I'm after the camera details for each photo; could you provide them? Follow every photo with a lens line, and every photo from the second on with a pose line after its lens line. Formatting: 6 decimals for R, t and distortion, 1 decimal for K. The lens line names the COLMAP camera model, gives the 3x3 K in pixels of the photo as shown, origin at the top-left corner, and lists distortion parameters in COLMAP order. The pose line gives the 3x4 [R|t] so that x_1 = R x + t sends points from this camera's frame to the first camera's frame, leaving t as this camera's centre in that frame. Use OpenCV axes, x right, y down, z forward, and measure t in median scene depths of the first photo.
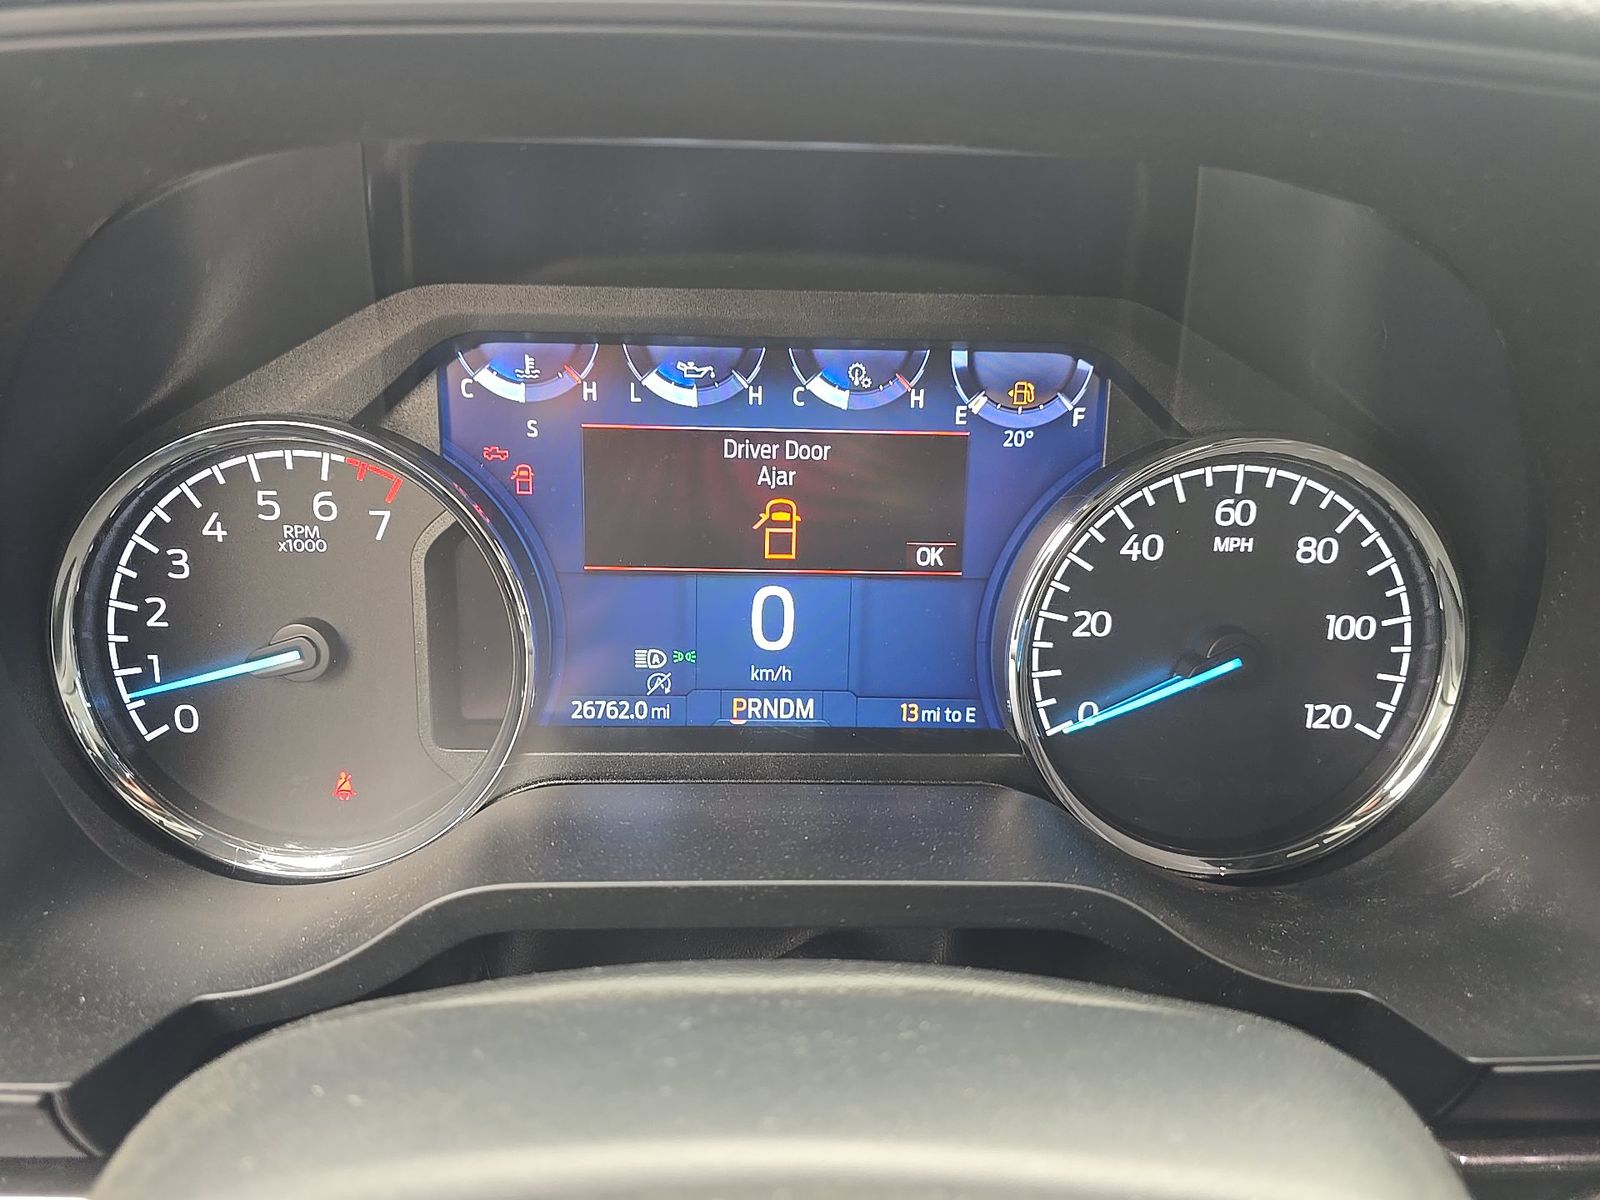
lens RADIAL K [[1093.6, 0, 800.0], [0, 1093.6, 600.0], [0, 0, 1]] dist [0.029839, -0.065043]
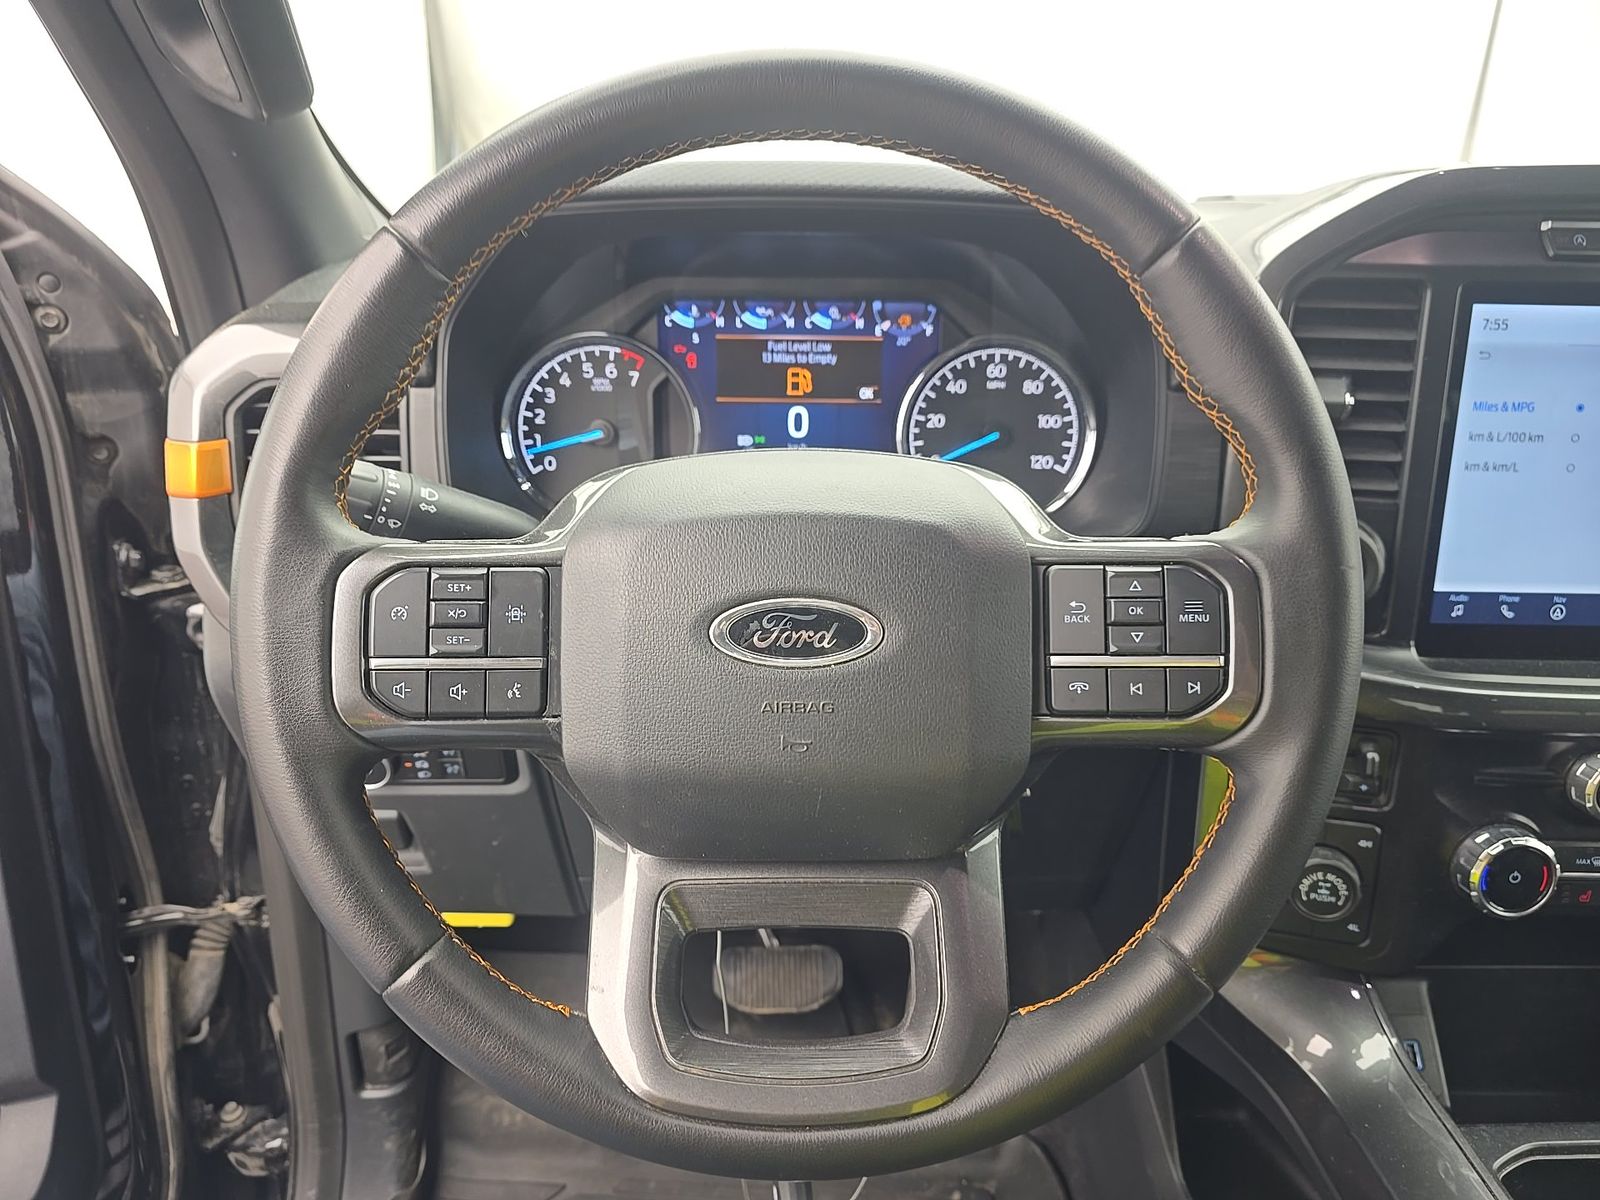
lens RADIAL K [[1113.5, 0, 800.0], [0, 1113.5, 600.0], [0, 0, 1]] dist [0.053832, -0.065551]
pose [[0.999530, -0.004265, -0.030344, 0.050114], [0.004801, 0.999833, 0.017622, 0.362950], [0.030264, -0.017759, 0.999384, -1.393001]]
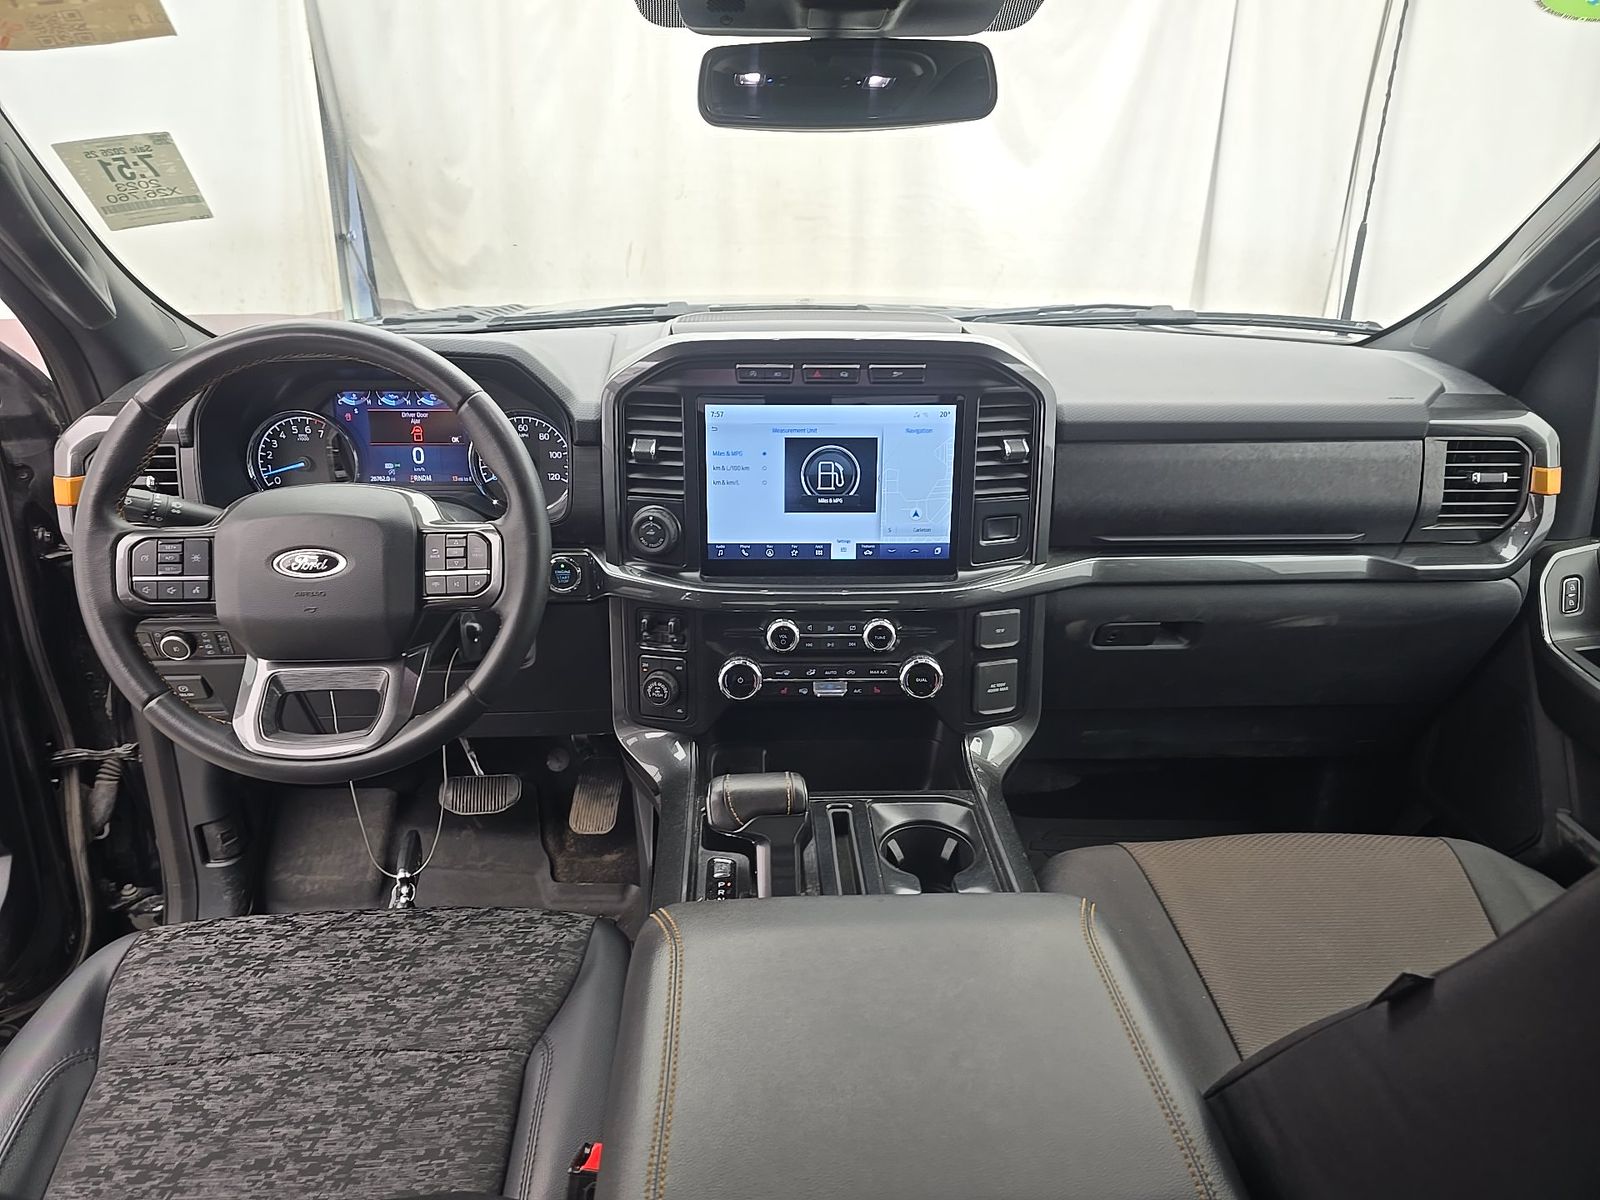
lens RADIAL K [[1091.8, 0, 800.0], [0, 1091.8, 600.0], [0, 0, 1]] dist [0.067345, -0.067090]
pose [[0.999716, -0.022154, 0.008792, 1.429903], [0.021689, 0.998518, 0.049910, 0.402950], [-0.009885, -0.049705, 0.998715, -3.347711]]
